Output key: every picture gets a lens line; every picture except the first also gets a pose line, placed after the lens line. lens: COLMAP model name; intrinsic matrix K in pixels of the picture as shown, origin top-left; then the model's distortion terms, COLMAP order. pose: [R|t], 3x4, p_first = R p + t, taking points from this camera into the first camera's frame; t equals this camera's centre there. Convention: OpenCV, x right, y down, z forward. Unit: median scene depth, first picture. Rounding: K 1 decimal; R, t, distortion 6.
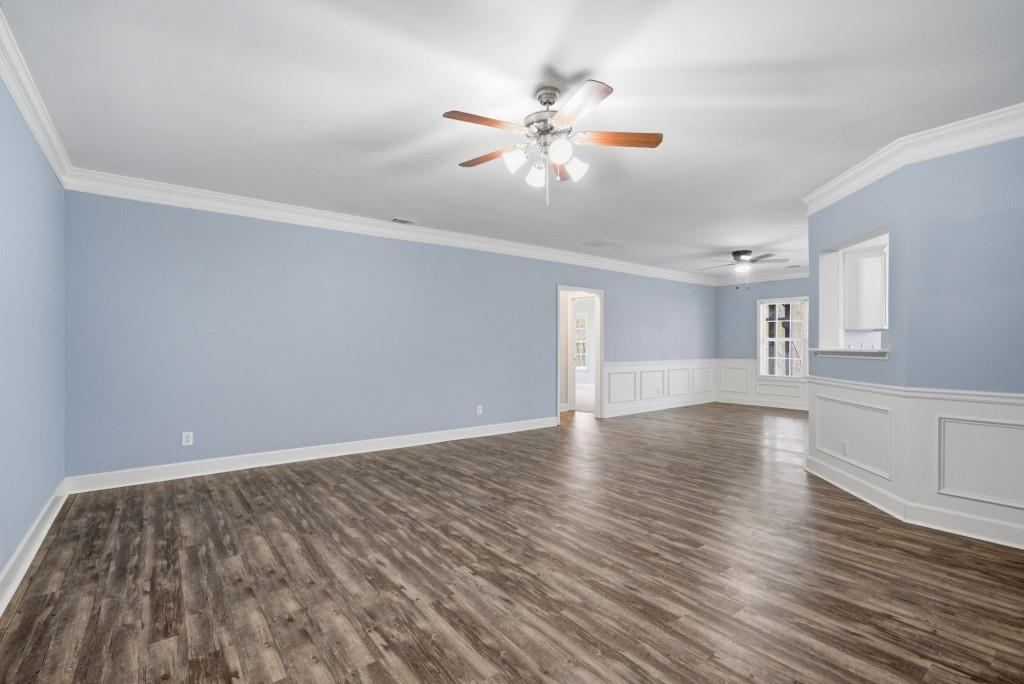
lens RADIAL K [[459.3, 0, 509.8], [0, 459.3, 350.5], [0, 0, 1]] dist [-0.014394, 0.022416]
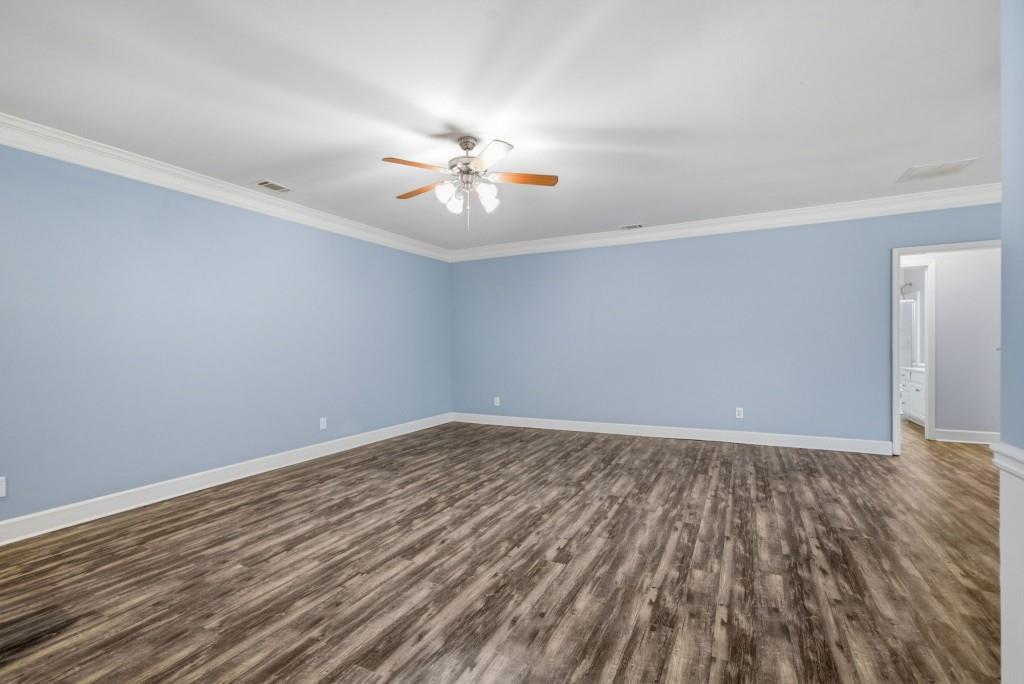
lens RADIAL K [[459.3, 0, 509.8], [0, 459.3, 350.5], [0, 0, 1]] dist [-0.014394, 0.022416]
pose [[0.409626, -0.001313, -0.912253, 1.173968], [0.012589, 0.999912, 0.004214, 0.005496], [0.912167, -0.013210, 0.409606, 0.538706]]
